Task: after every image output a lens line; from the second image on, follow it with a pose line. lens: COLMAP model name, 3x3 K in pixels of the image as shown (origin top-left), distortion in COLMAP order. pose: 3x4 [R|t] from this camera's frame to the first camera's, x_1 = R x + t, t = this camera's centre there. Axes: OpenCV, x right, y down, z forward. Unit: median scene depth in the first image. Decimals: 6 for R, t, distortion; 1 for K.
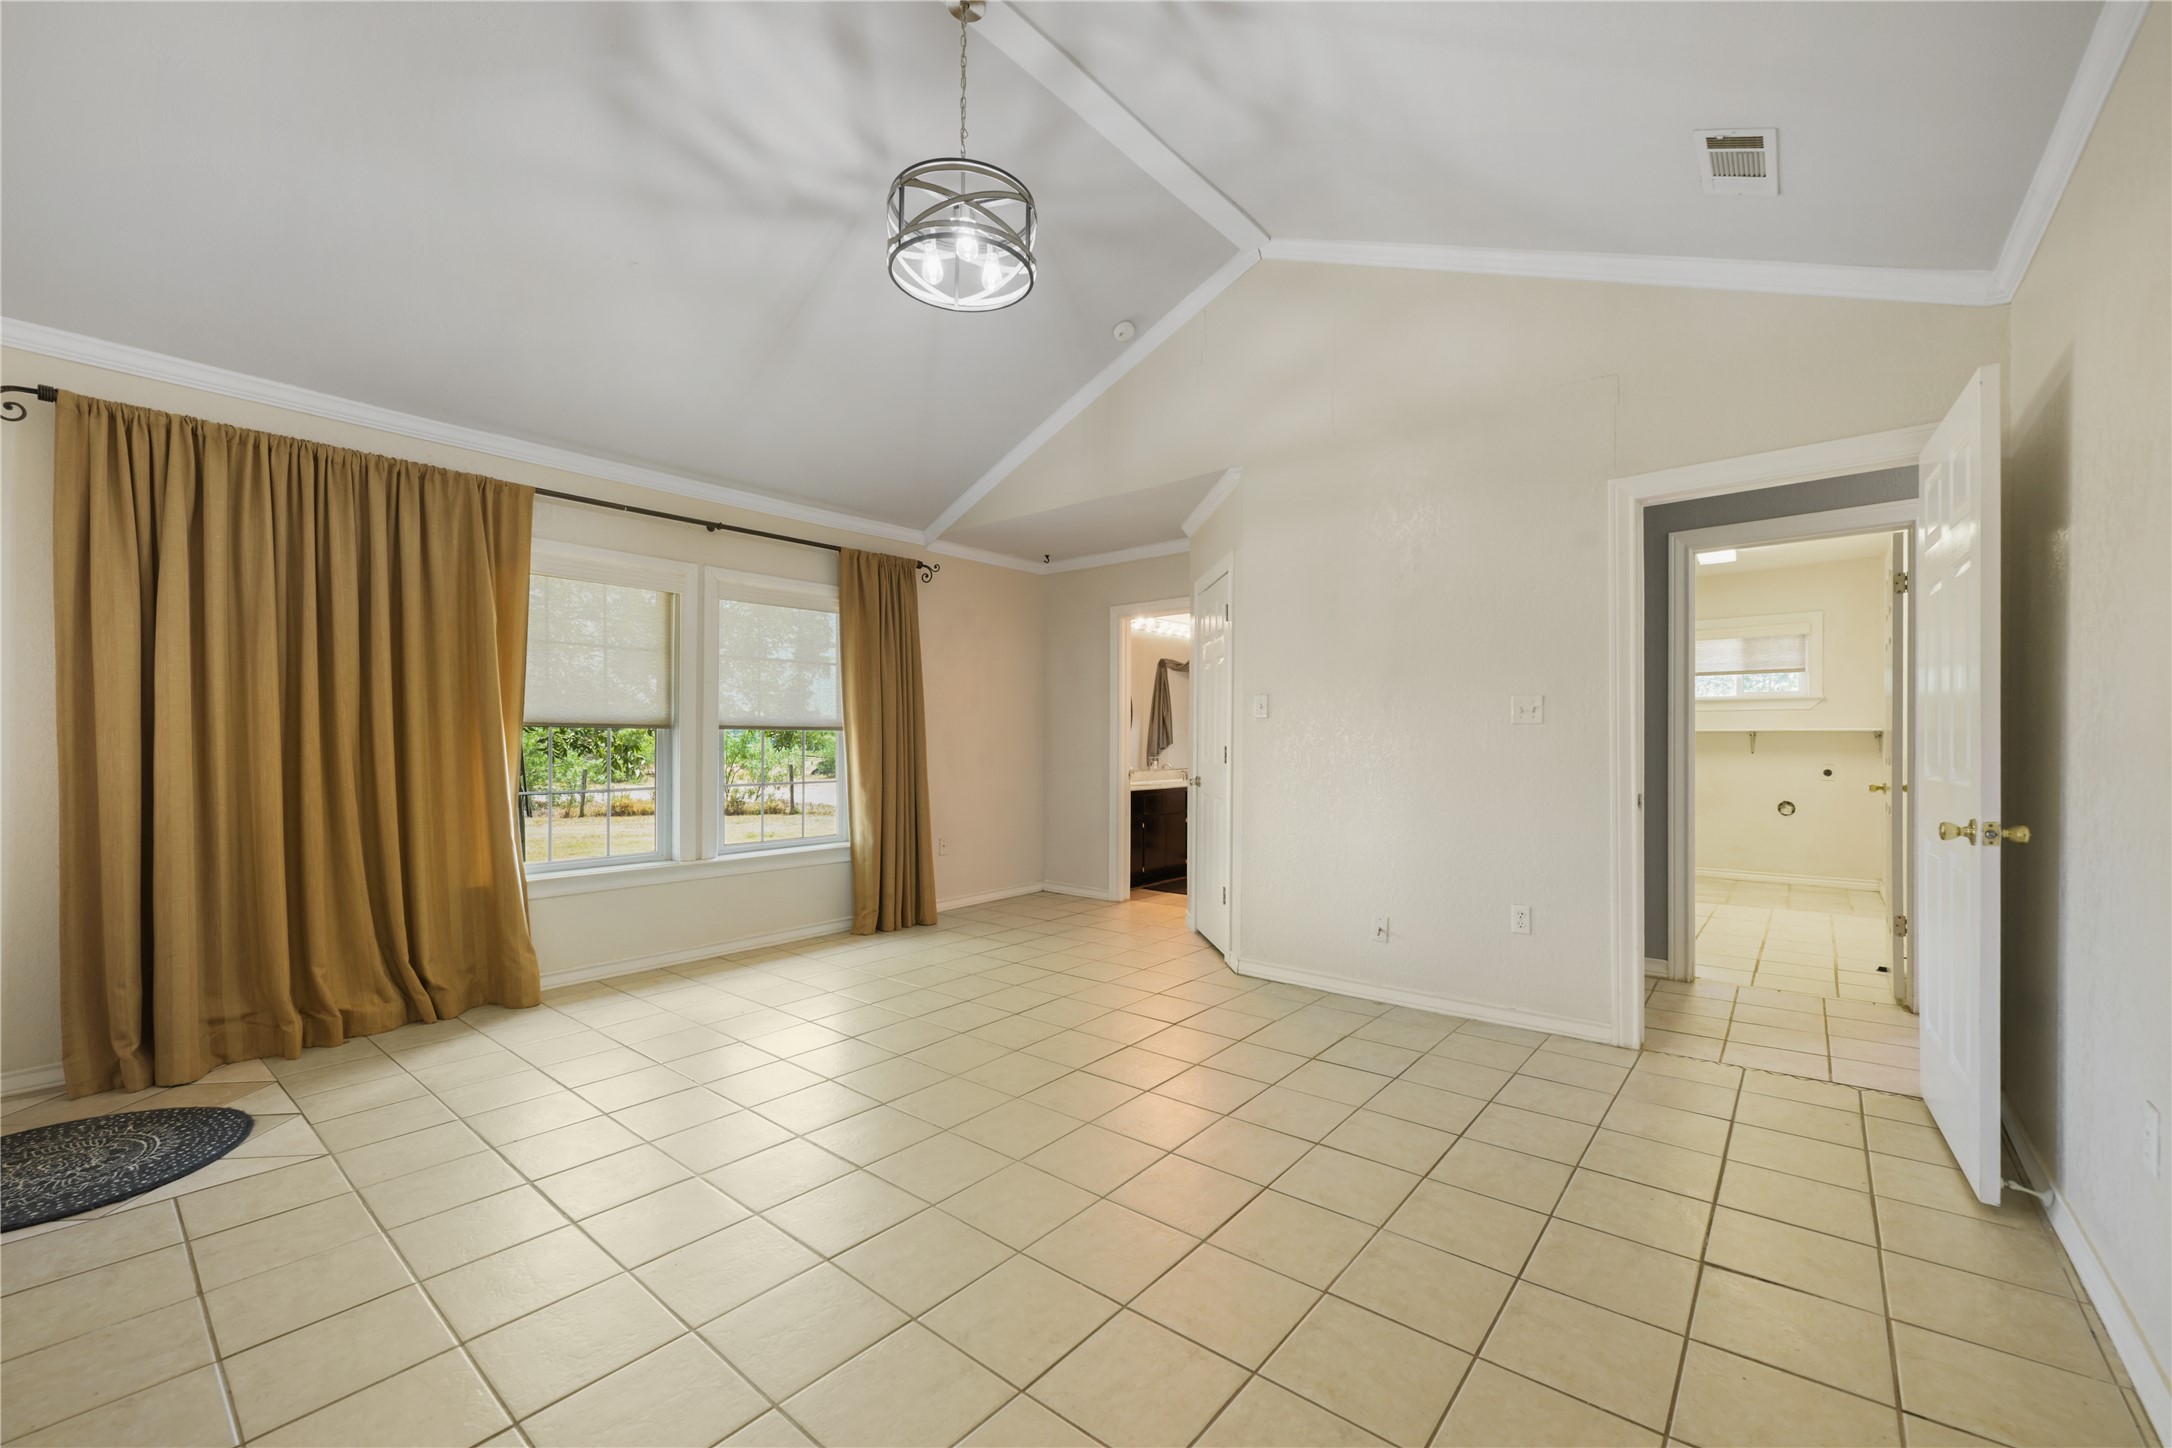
lens RADIAL K [[873.0, 0, 1090.8], [0, 873.0, 741.3], [0, 0, 1]] dist [-0.000063, 0.000093]
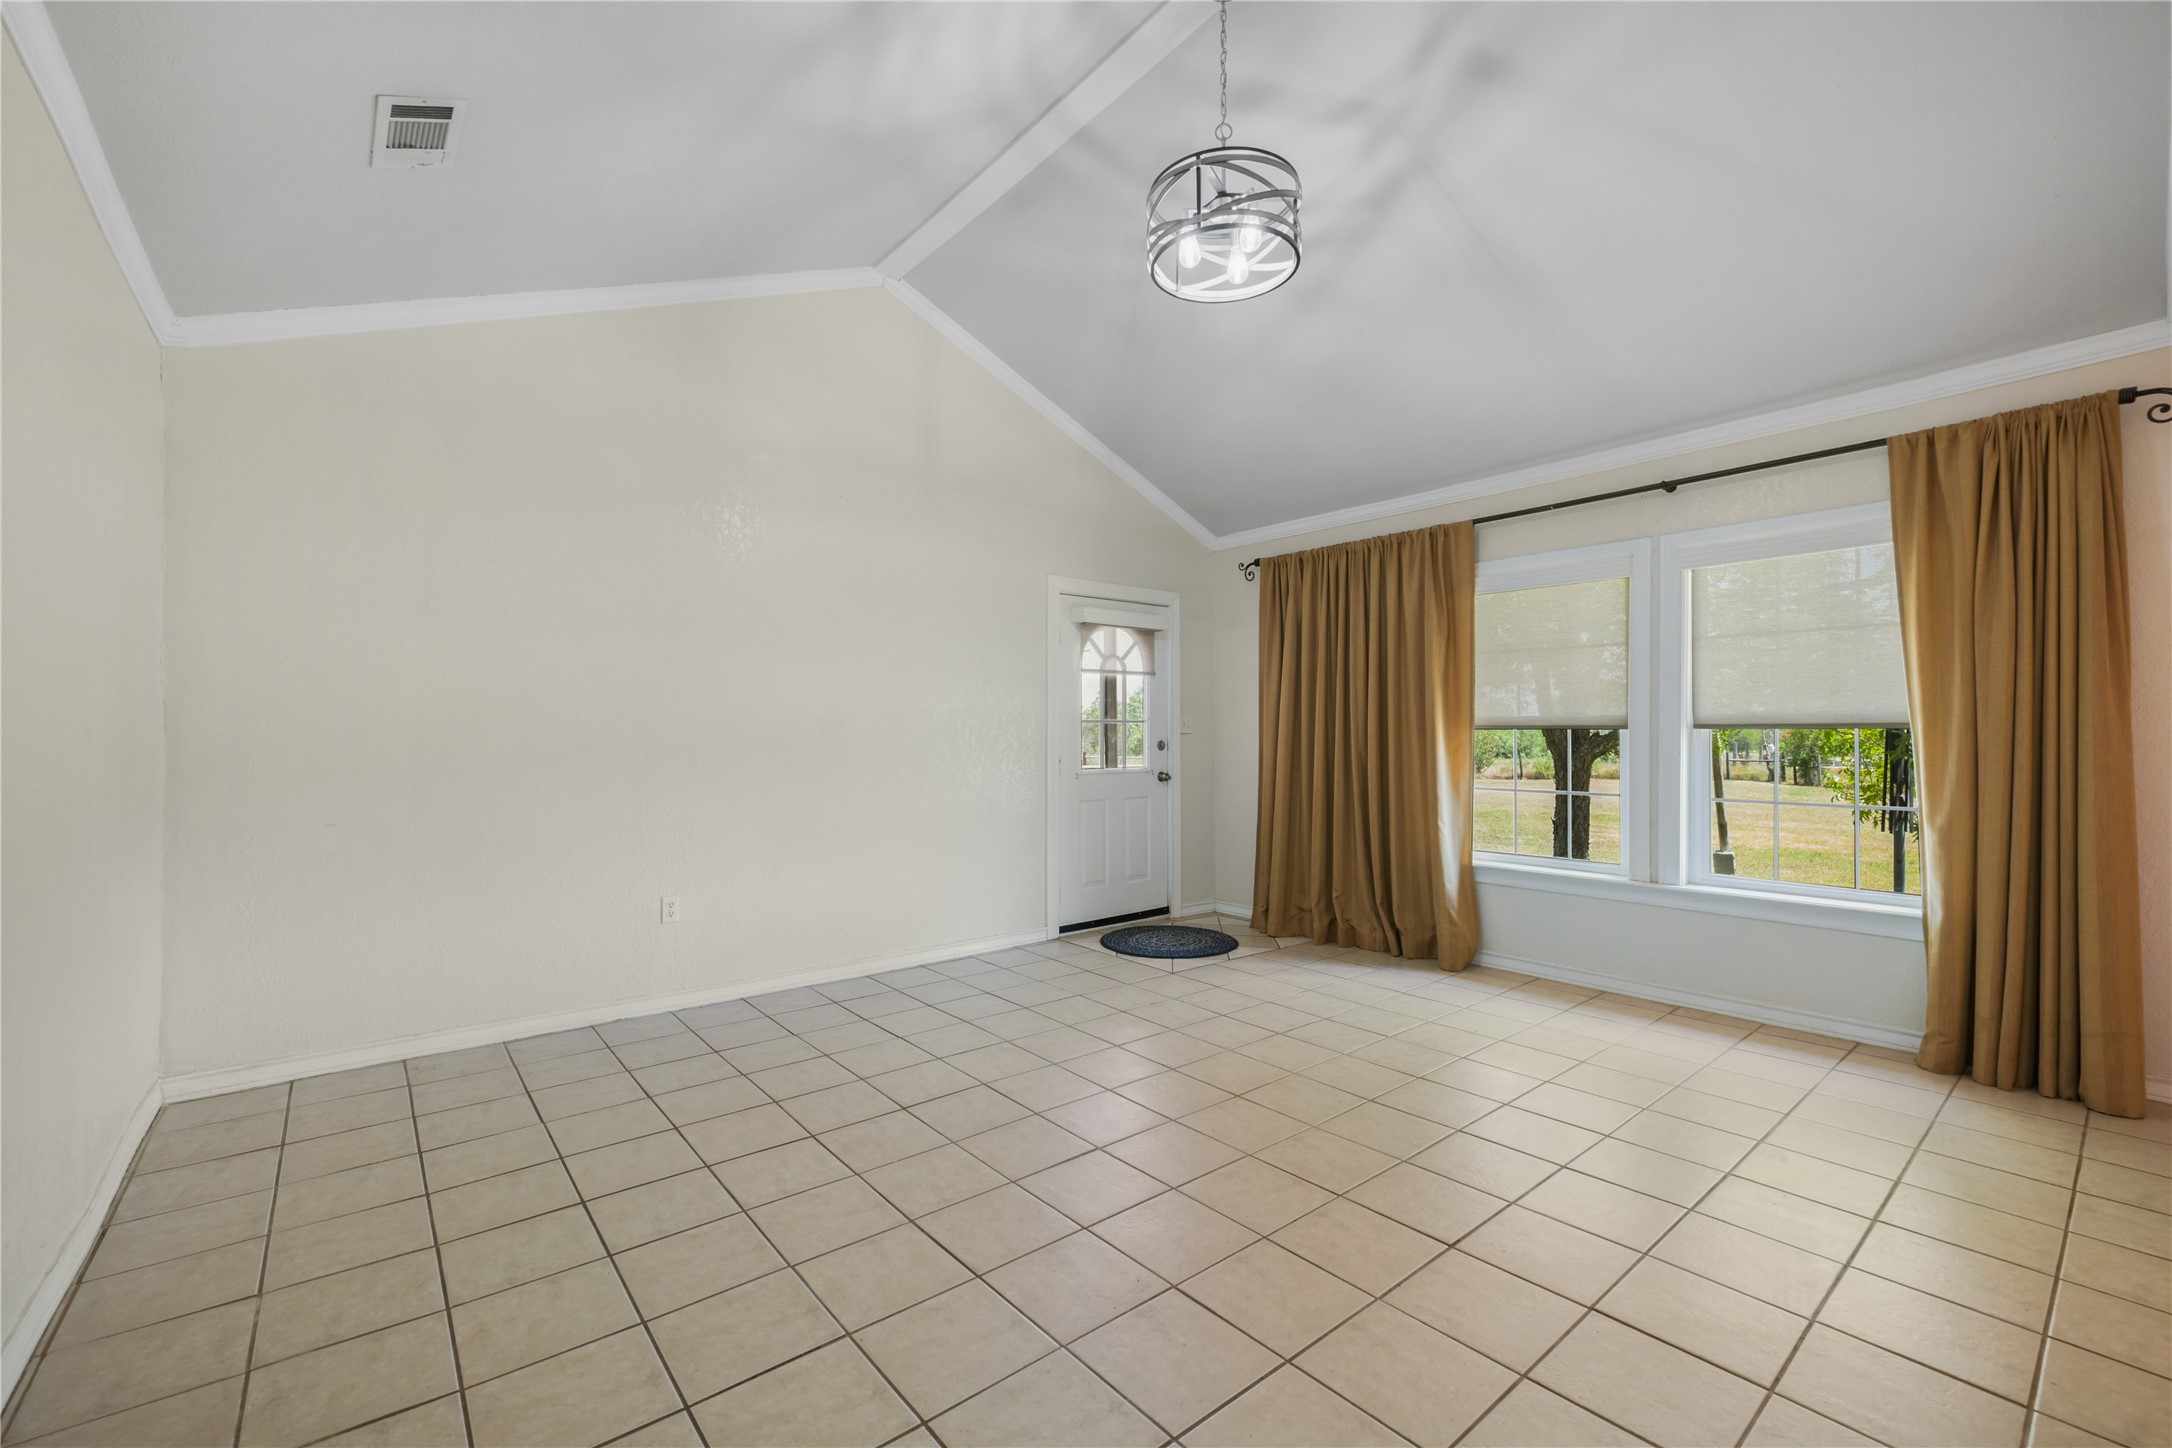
lens RADIAL K [[882.9, 0, 1086.0], [0, 882.9, 724.0], [0, 0, 1]] dist [0.000390, 0.000091]
pose [[-0.184591, -0.011265, -0.982751, 0.574322], [0.000347, 0.999933, -0.011527, -0.010666], [0.982815, -0.002469, -0.184575, 0.702600]]
